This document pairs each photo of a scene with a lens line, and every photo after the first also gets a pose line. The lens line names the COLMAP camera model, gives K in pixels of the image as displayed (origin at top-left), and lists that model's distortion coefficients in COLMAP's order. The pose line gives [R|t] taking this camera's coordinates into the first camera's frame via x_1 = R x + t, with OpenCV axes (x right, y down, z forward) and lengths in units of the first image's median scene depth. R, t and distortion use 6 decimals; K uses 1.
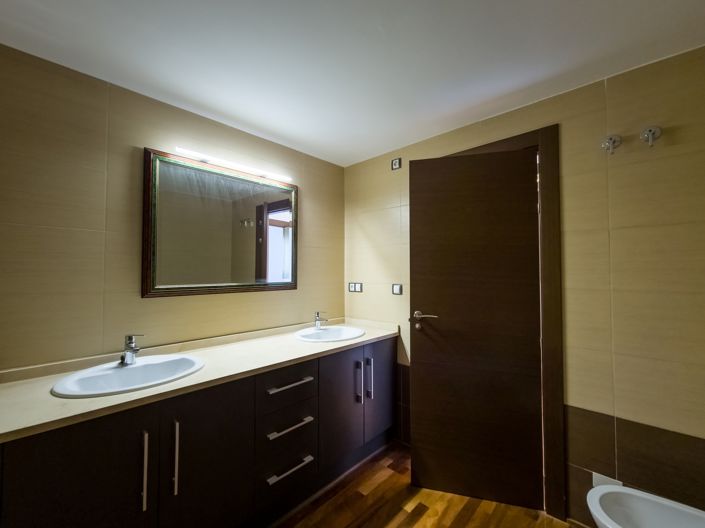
lens RADIAL K [[297.6, 0, 352.5], [0, 297.6, 264.0], [0, 0, 1]] dist [-0.000417, -0.000169]
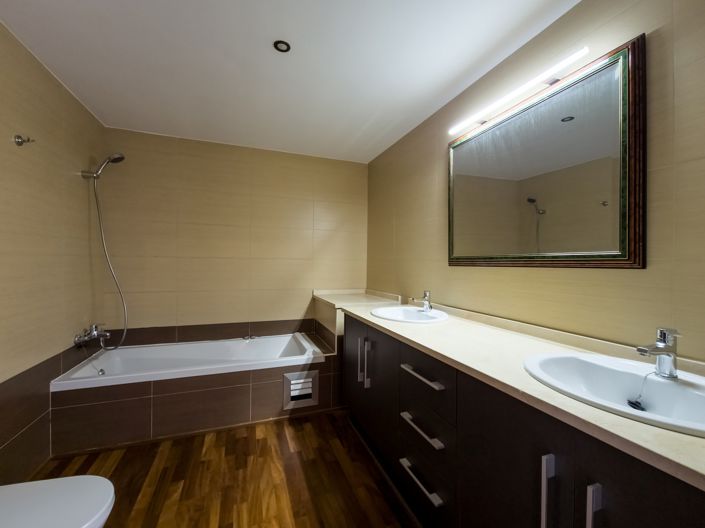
lens RADIAL K [[297.6, 0, 352.5], [0, 297.6, 264.0], [0, 0, 1]] dist [-0.000417, -0.000169]
pose [[-0.438254, 0.001204, -0.898850, 0.530862], [0.017823, 0.999814, -0.007351, 0.097749], [0.898674, -0.019242, -0.438194, 1.073790]]
